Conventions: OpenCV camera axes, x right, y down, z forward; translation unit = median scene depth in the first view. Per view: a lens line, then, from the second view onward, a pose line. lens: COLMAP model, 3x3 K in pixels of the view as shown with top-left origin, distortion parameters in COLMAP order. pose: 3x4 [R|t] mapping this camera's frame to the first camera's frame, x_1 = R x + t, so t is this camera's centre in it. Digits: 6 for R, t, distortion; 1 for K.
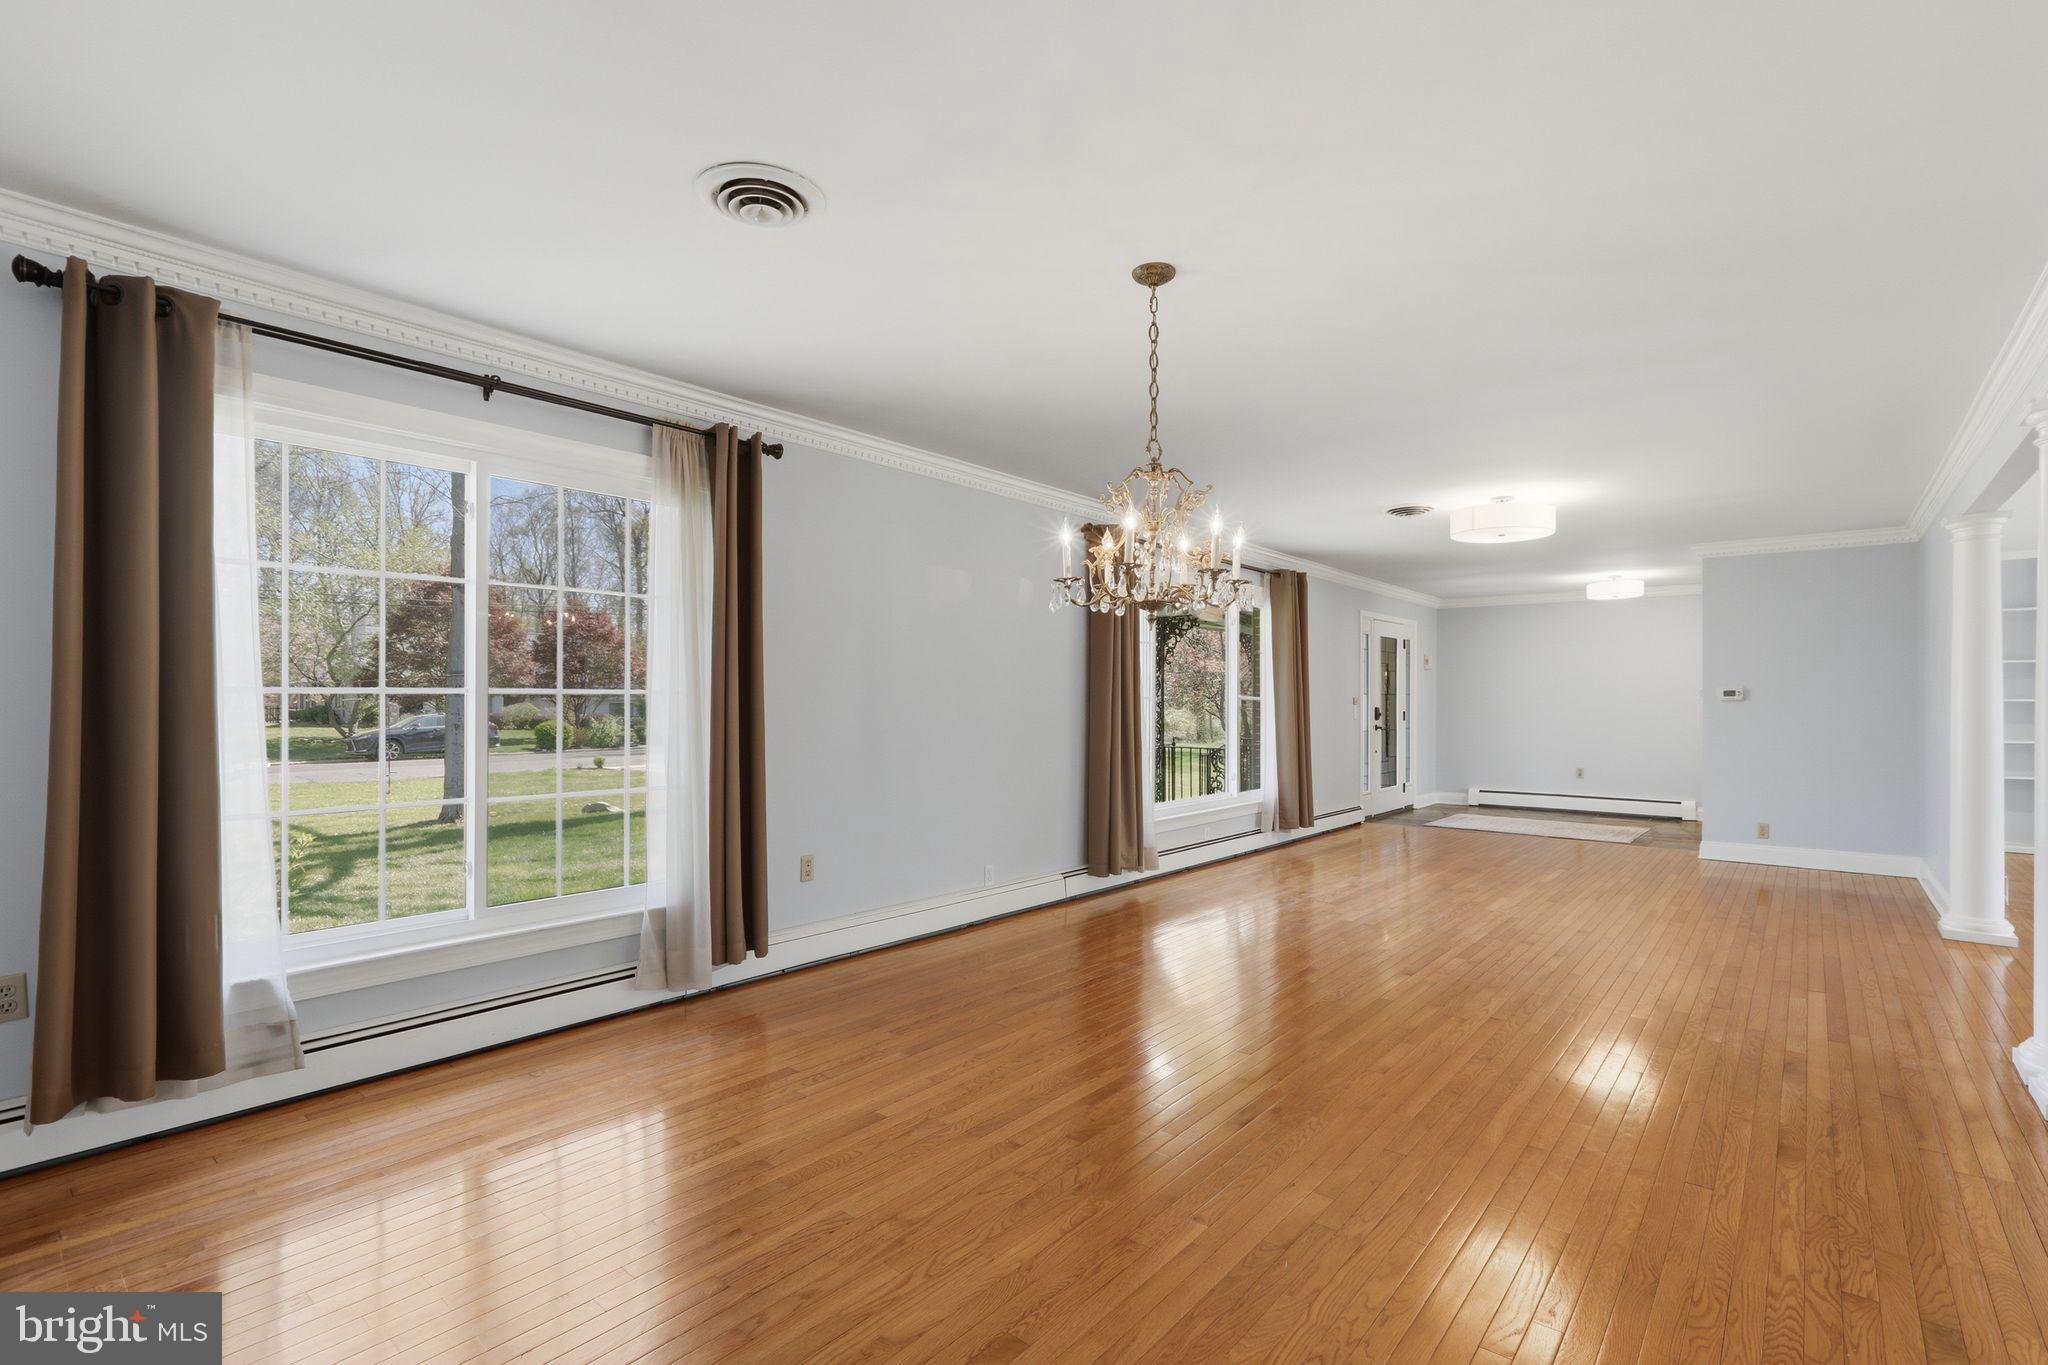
lens RADIAL K [[923.4, 0, 1027.2], [0, 923.4, 691.0], [0, 0, 1]] dist [-0.006602, 0.004318]
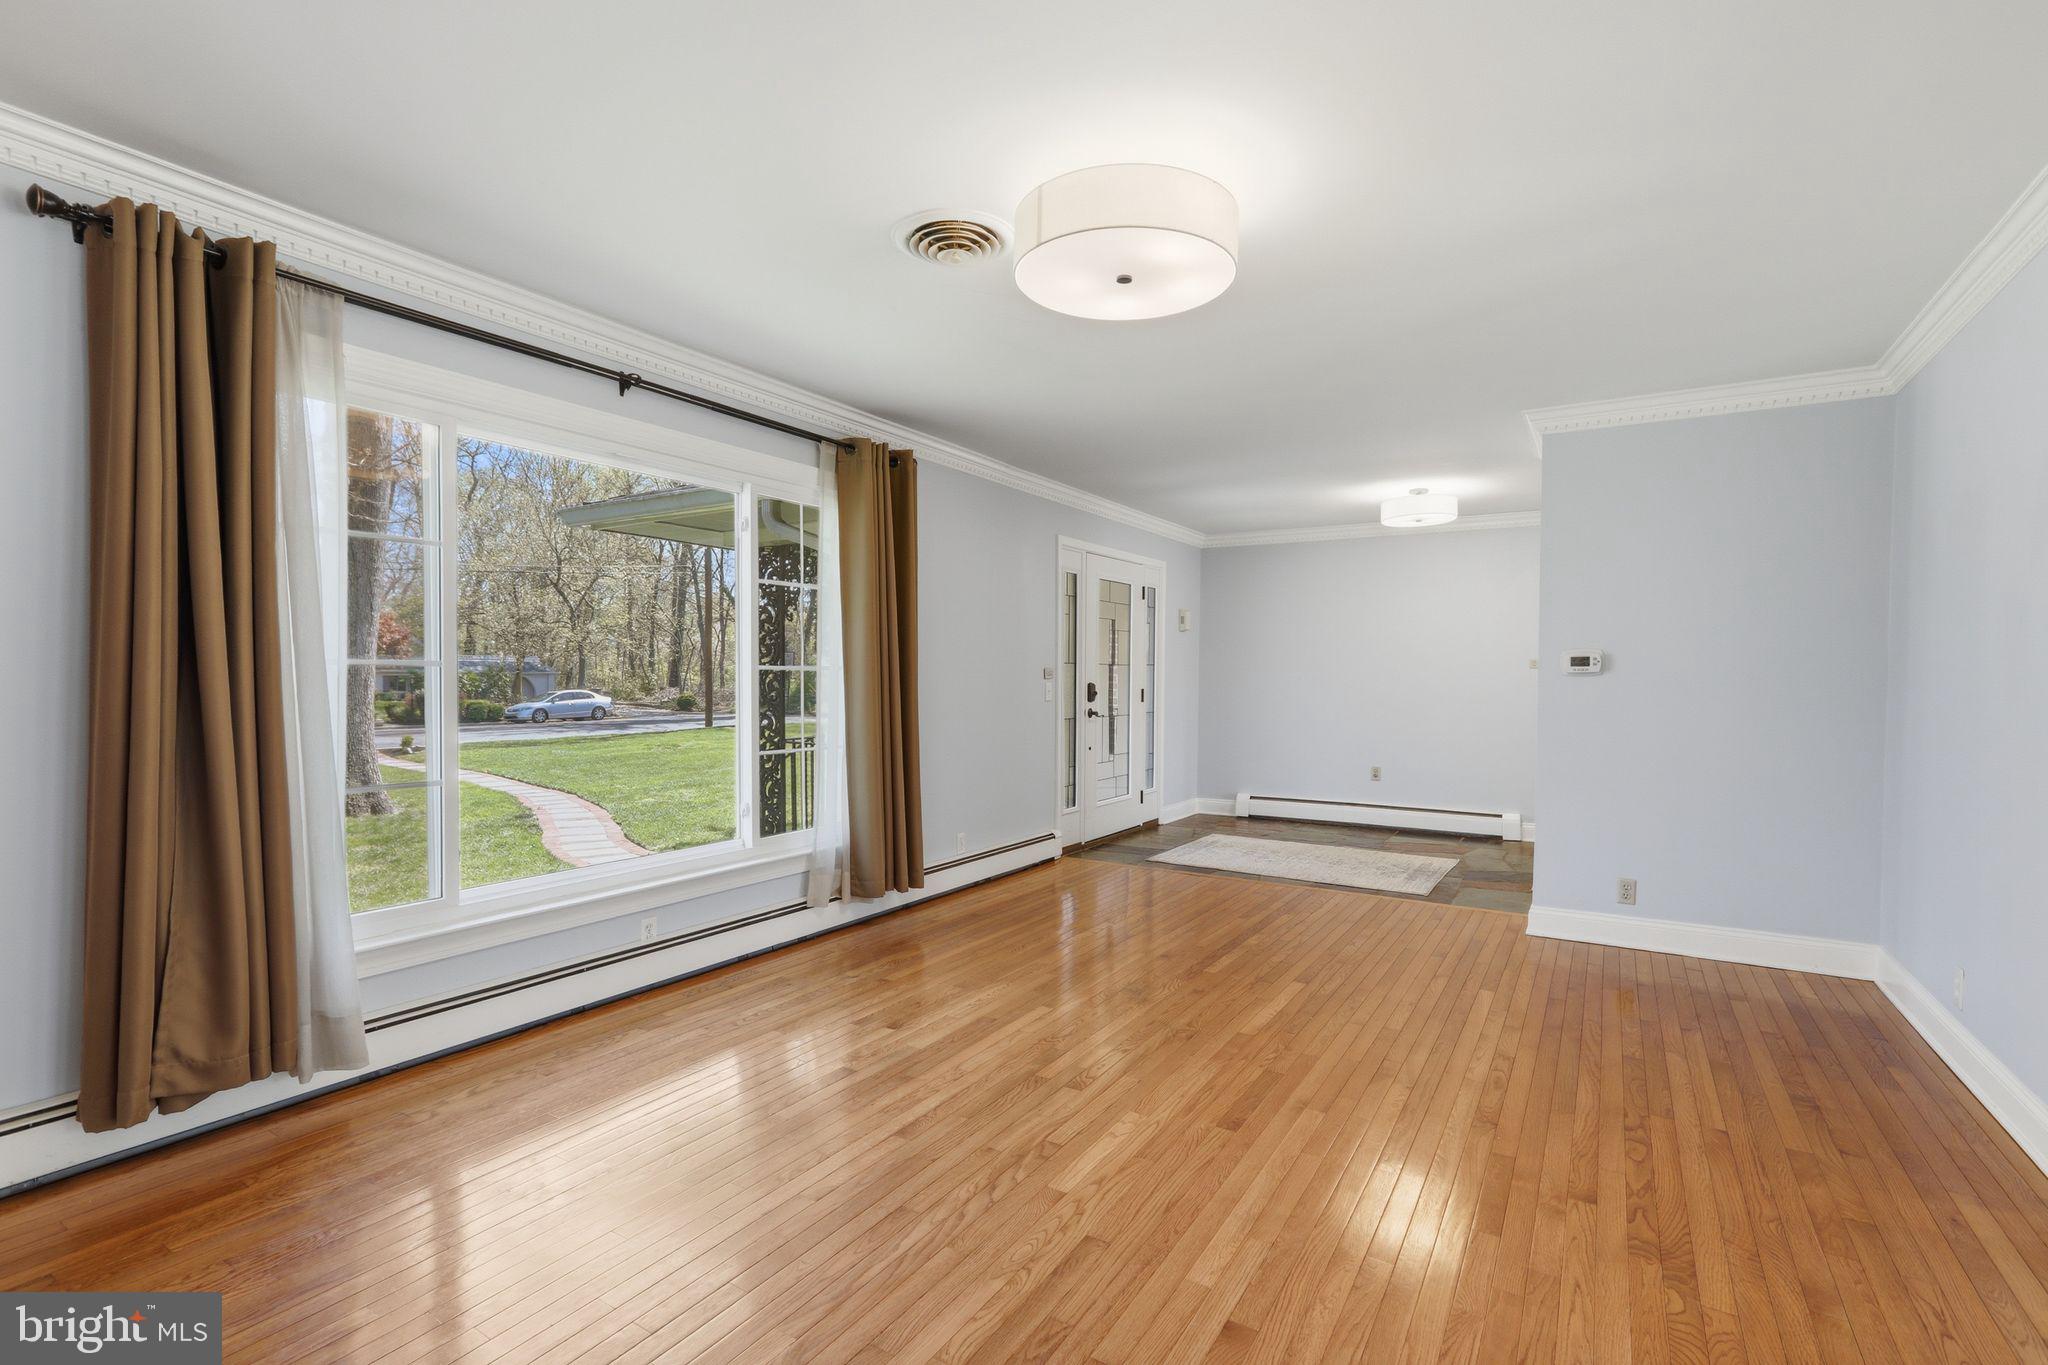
lens RADIAL K [[923.4, 0, 1023.8], [0, 923.4, 685.3], [0, 0, 1]] dist [-0.006602, 0.004318]
pose [[0.990646, 0.002223, 0.136437, 0.301121], [-0.005164, 0.999762, 0.021210, 0.006388], [-0.136357, -0.021716, 0.990422, 0.424425]]
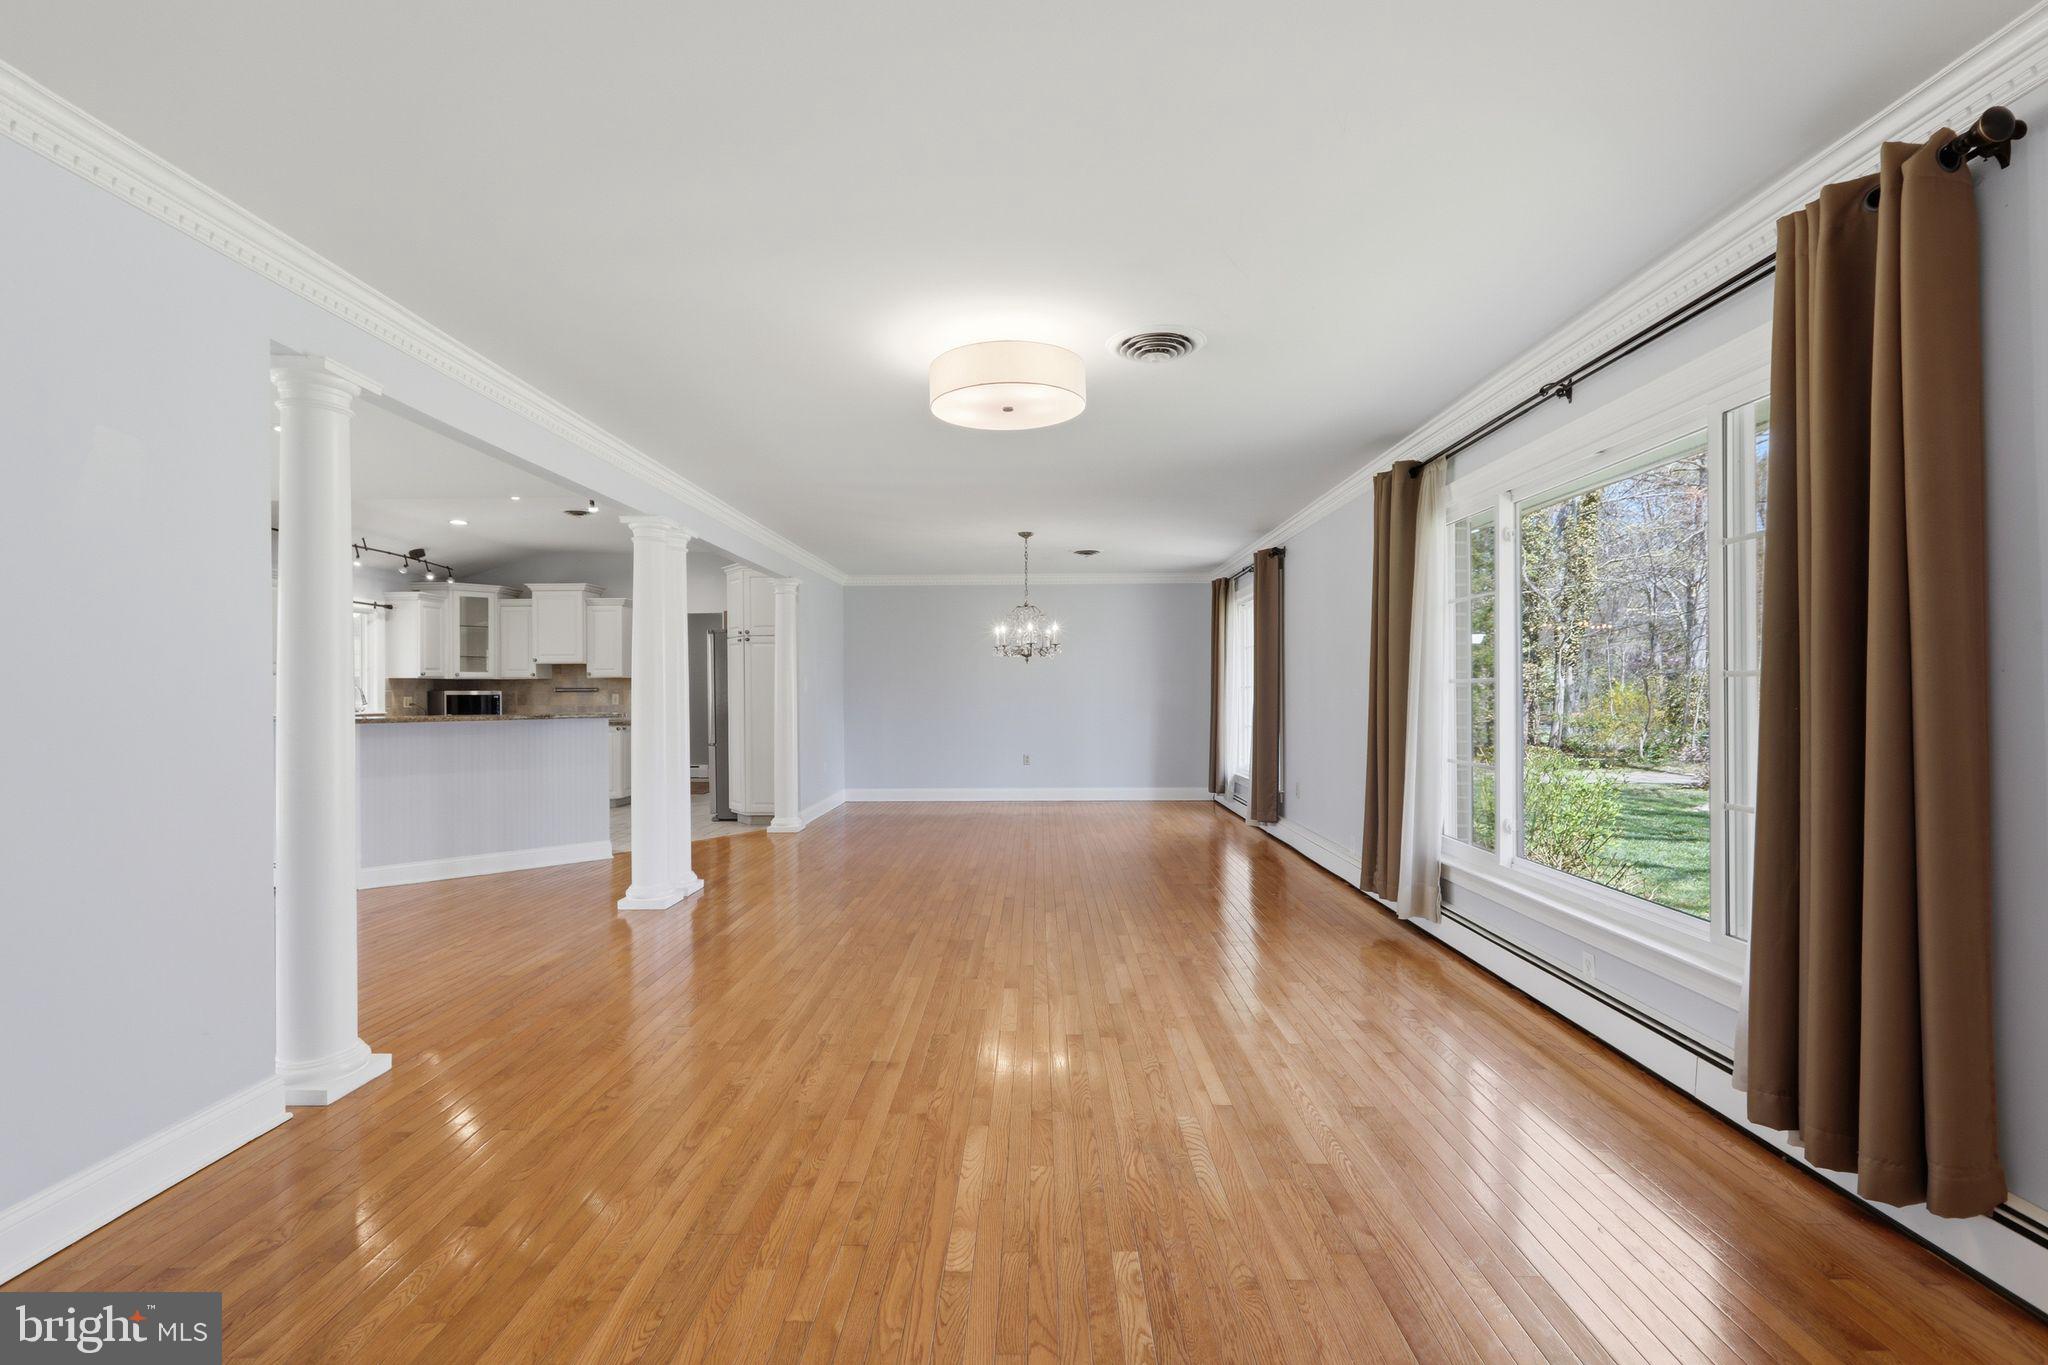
lens RADIAL K [[923.4, 0, 1011.2], [0, 923.4, 696.8], [0, 0, 1]] dist [-0.006602, 0.004318]
pose [[-0.781081, 0.003232, -0.624421, 1.369186], [0.009637, 0.999930, -0.006880, 0.038522], [0.624355, -0.011391, -0.781057, 2.419114]]
